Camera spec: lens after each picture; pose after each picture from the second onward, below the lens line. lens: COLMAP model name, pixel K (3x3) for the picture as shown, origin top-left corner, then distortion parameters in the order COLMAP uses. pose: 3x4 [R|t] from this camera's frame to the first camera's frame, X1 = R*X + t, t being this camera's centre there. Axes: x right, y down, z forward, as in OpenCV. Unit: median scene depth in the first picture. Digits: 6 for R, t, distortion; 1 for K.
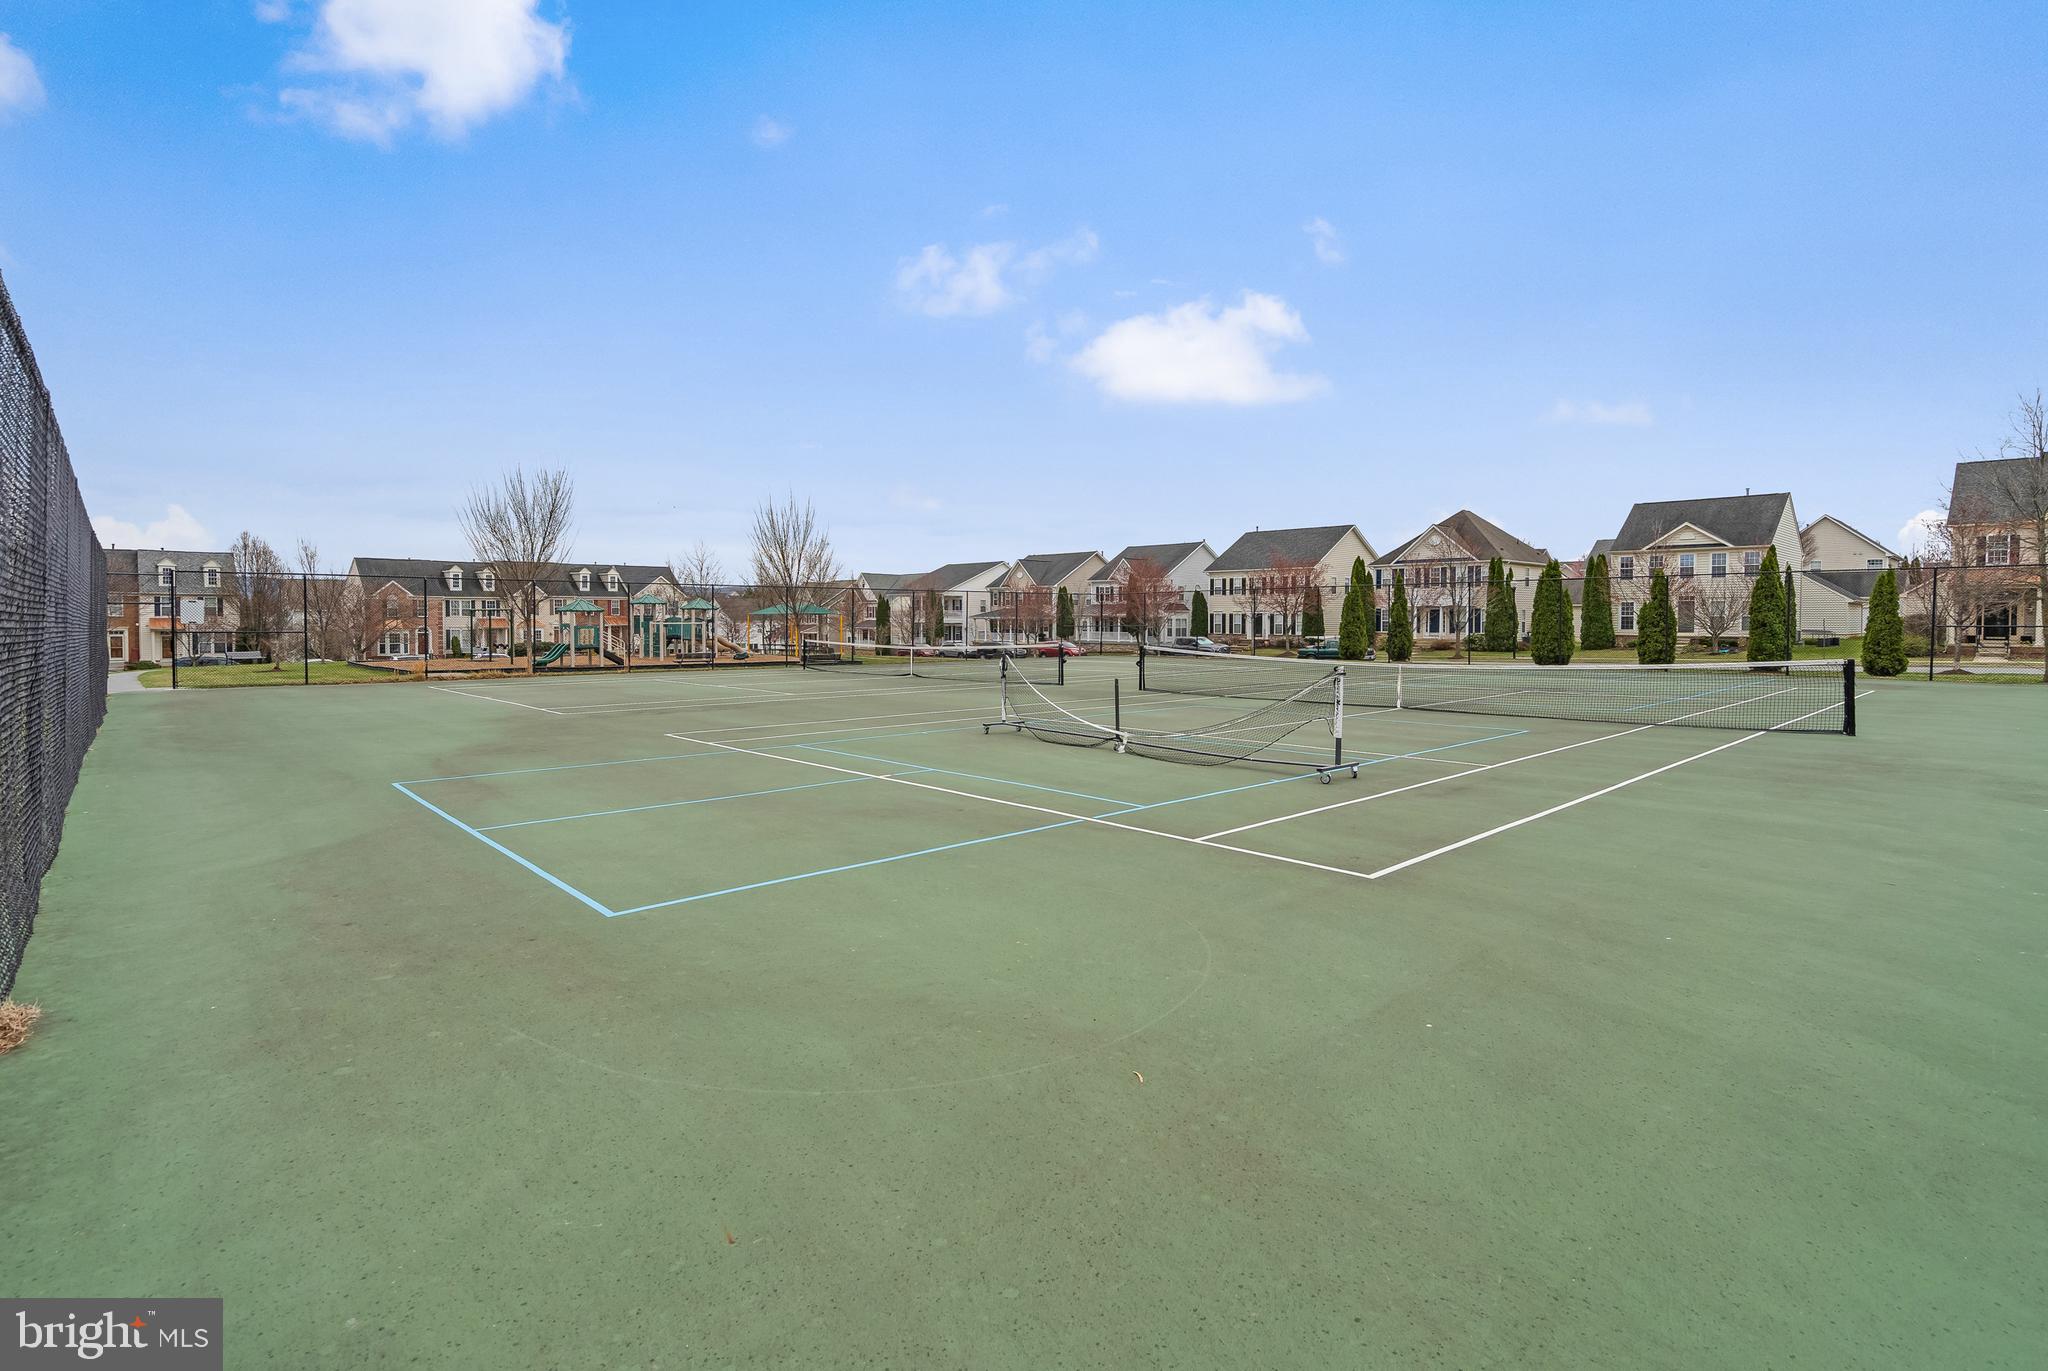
lens RADIAL K [[977.1, 0, 1022.2], [0, 977.1, 684.5], [0, 0, 1]] dist [0.003175, 0.000036]
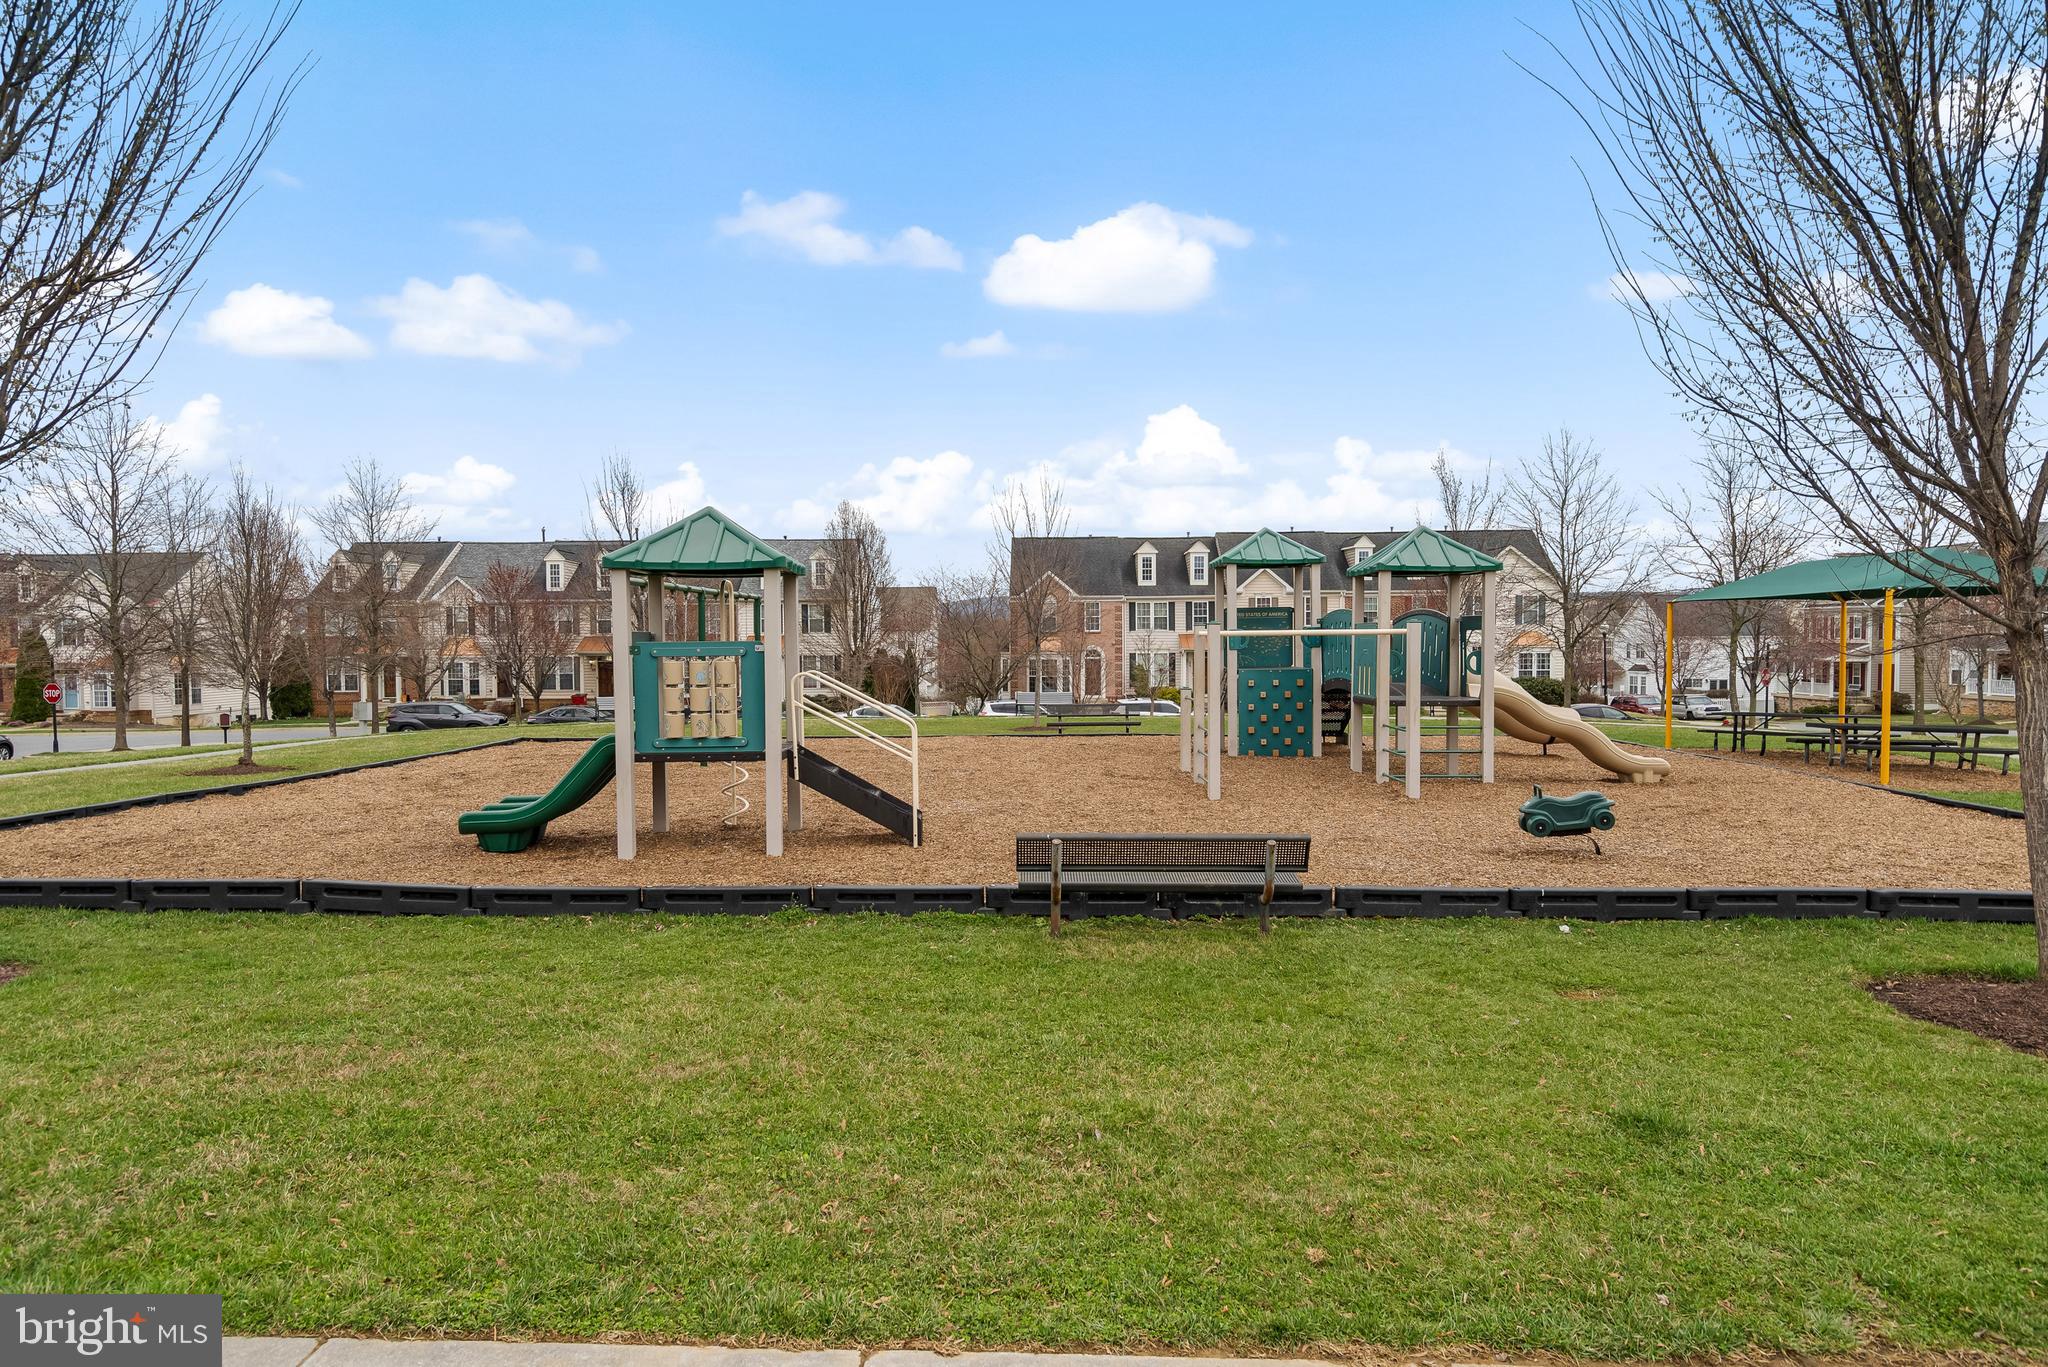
lens RADIAL K [[1255.4, 0, 1021.6], [0, 1255.4, 679.0], [0, 0, 1]] dist [0.002535, 0.000112]
pose [[0.714179, 0.012009, -0.699860, -0.109353], [-0.037155, 0.999094, -0.020771, -0.022428], [0.698976, 0.040838, 0.713978, 0.419645]]
